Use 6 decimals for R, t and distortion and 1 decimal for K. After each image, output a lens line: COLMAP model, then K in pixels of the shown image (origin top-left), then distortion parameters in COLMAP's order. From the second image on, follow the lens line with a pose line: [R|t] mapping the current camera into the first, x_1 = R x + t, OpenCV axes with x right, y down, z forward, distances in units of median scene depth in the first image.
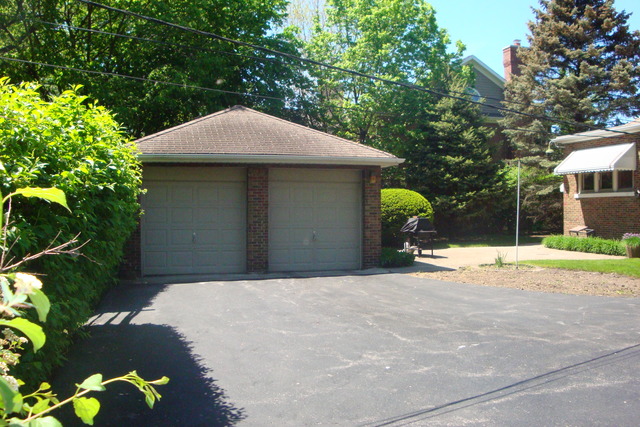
lens RADIAL K [[579.8, 0, 314.1], [0, 579.8, 212.7], [0, 0, 1]] dist [-0.150872, 0.141477]
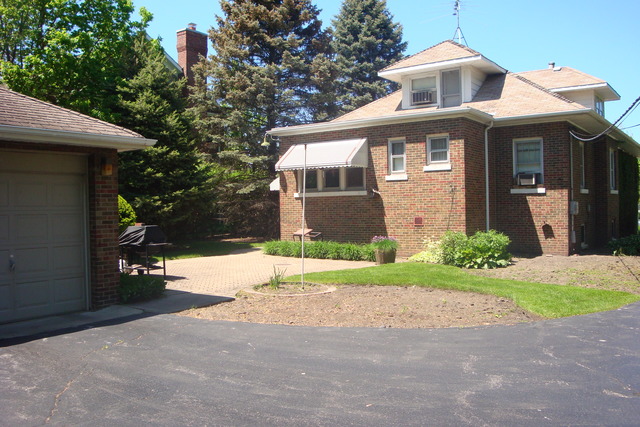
lens RADIAL K [[579.8, 0, 314.1], [0, 579.8, 212.7], [0, 0, 1]] dist [-0.150872, 0.141477]
pose [[0.792154, -0.016586, 0.610096, -0.069692], [0.016909, 0.999843, 0.005226, -0.005915], [-0.610087, 0.006176, 0.792310, 0.237632]]
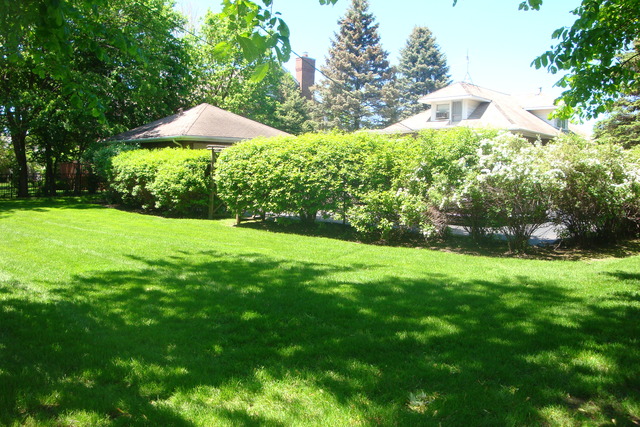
lens RADIAL K [[579.8, 0, 314.1], [0, 579.8, 212.7], [0, 0, 1]] dist [-0.150872, 0.141477]
pose [[0.867500, -0.015711, 0.497189, -0.482975], [-0.012562, 0.998490, 0.053471, 0.012075], [-0.497278, -0.052631, 0.865993, -0.360215]]
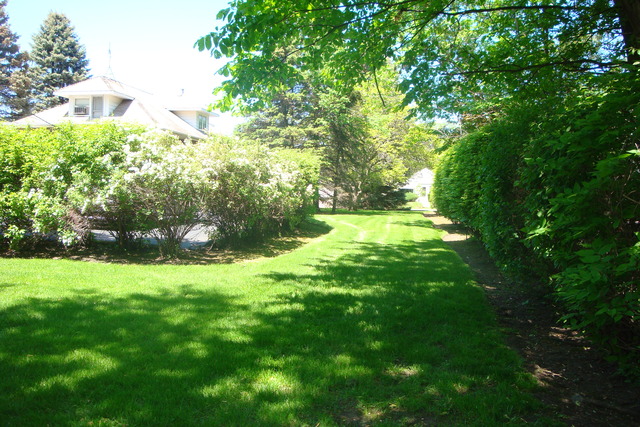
lens RADIAL K [[580.2, 0, 317.4], [0, 580.2, 214.9], [0, 0, 1]] dist [-0.149102, 0.137654]
pose [[0.422768, -0.032168, 0.905667, -0.449450], [-0.019888, 0.998800, 0.044759, 0.013299], [-0.906020, -0.036934, 0.421621, -0.319383]]
